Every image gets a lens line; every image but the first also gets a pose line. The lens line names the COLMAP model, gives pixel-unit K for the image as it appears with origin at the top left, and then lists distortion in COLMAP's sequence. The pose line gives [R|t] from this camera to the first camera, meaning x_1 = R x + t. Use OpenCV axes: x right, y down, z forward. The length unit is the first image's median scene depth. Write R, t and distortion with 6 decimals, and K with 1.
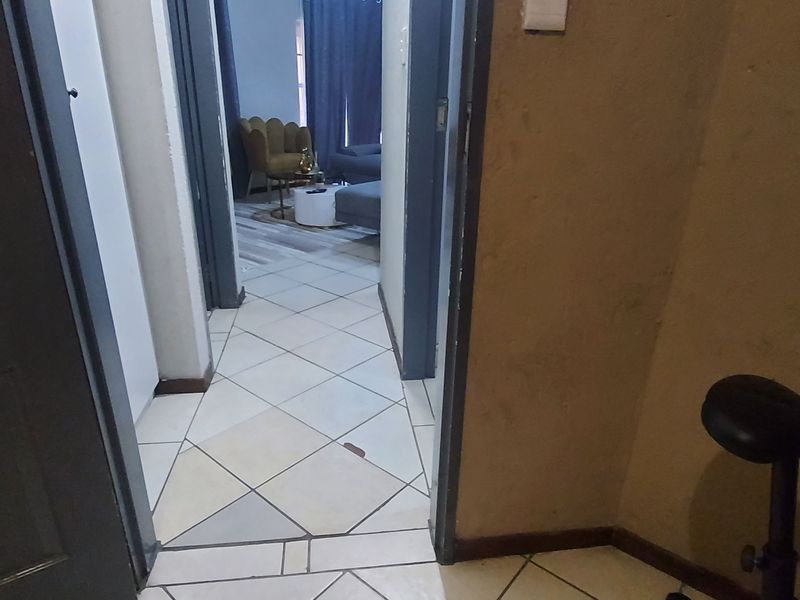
lens RADIAL K [[534.5, 0, 400.0], [0, 534.5, 300.0], [0, 0, 1]] dist [0.001024, 0.000638]
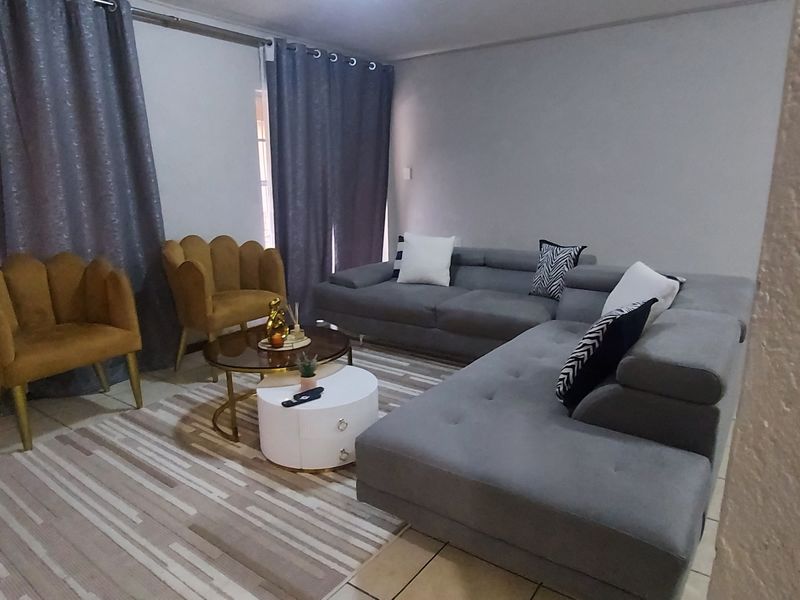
lens RADIAL K [[534.5, 0, 400.0], [0, 534.5, 300.0], [0, 0, 1]] dist [0.001024, 0.000638]
pose [[0.996768, -0.048598, 0.063959, -0.073123], [0.057162, 0.988541, -0.139711, -0.169350], [-0.056437, 0.142916, 0.988124, 0.386545]]
